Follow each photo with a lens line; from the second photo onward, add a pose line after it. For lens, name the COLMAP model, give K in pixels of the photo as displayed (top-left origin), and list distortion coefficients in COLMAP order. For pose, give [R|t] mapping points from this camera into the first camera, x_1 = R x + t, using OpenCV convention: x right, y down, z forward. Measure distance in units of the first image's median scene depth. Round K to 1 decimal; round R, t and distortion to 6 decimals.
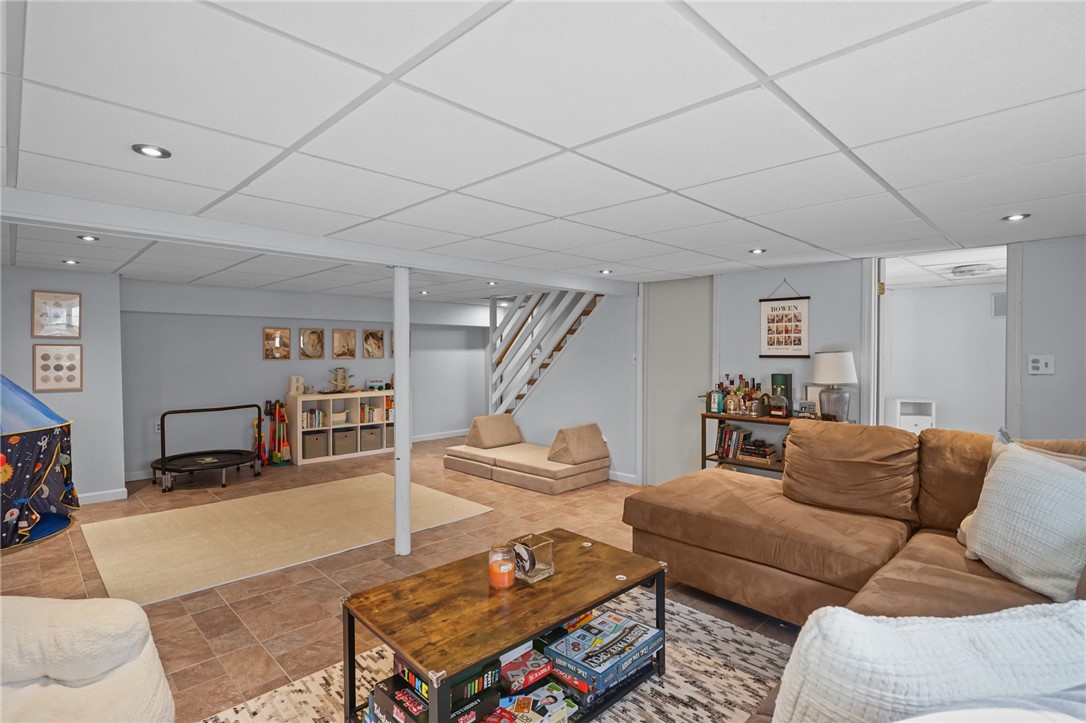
lens RADIAL K [[531.0, 0, 540.9], [0, 531.0, 358.0], [0, 0, 1]] dist [-0.001316, 0.000099]
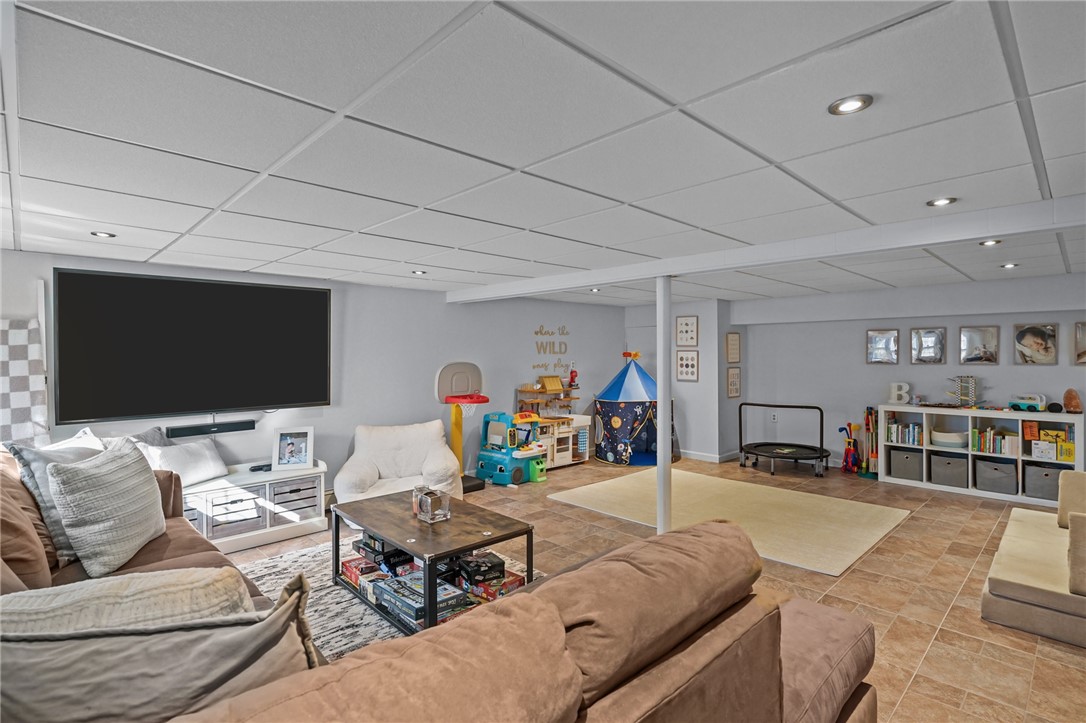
lens RADIAL K [[531.0, 0, 540.9], [0, 531.0, 358.0], [0, 0, 1]] dist [-0.001316, 0.000099]
pose [[-0.018200, 0.006178, -0.999815, 0.580943], [-0.011852, 0.999909, 0.006394, -0.008047], [0.999764, 0.011966, -0.018125, 0.559236]]
